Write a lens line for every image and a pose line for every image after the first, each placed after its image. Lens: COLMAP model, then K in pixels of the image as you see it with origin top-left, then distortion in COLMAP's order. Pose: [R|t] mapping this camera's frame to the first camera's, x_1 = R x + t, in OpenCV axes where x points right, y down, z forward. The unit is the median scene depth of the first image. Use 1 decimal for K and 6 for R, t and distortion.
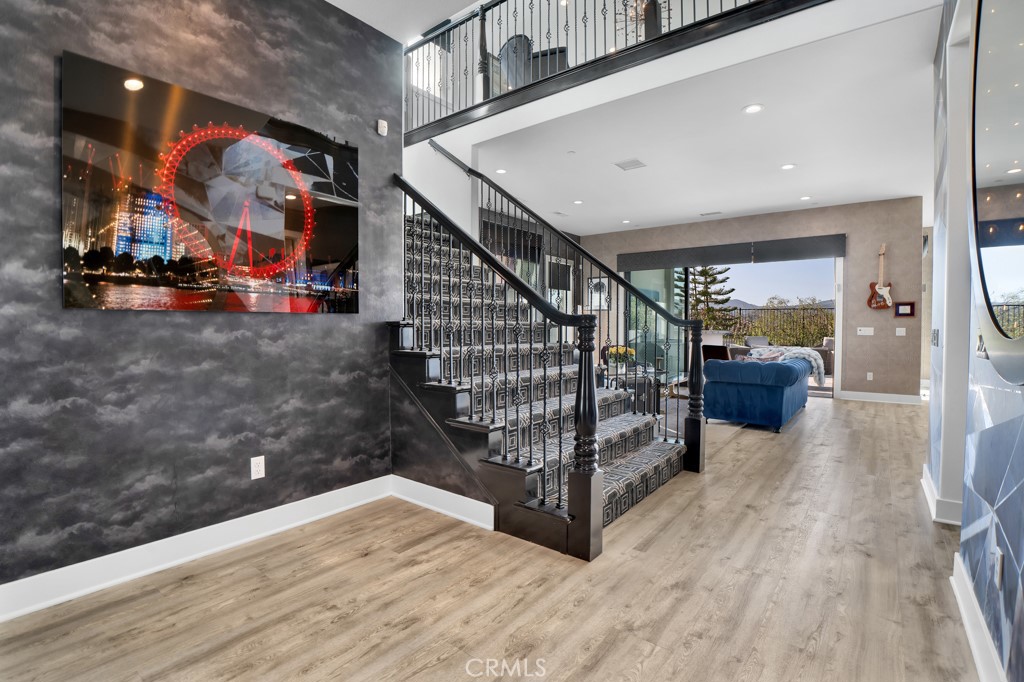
lens RADIAL K [[490.9, 0, 505.8], [0, 490.9, 338.4], [0, 0, 1]] dist [-0.054520, 0.012115]
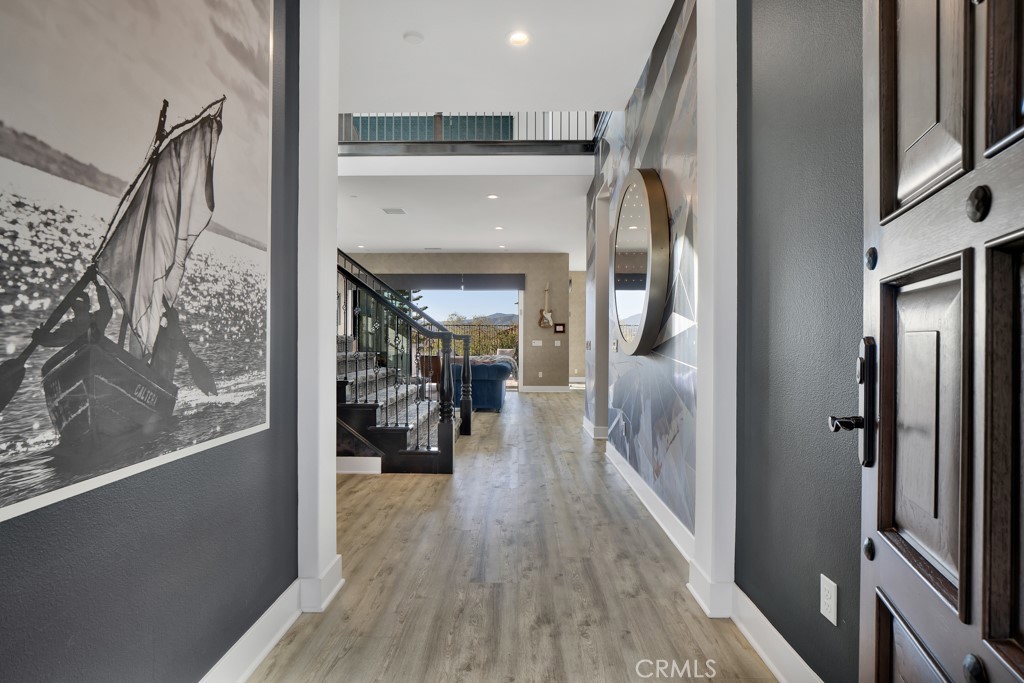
lens RADIAL K [[490.9, 0, 517.8], [0, 490.9, 342.0], [0, 0, 1]] dist [-0.054520, 0.012115]
pose [[0.800007, -0.001660, 0.599988, -0.312403], [0.014844, 0.999745, -0.017027, 0.009771], [-0.599807, 0.022527, 0.799828, -0.248789]]
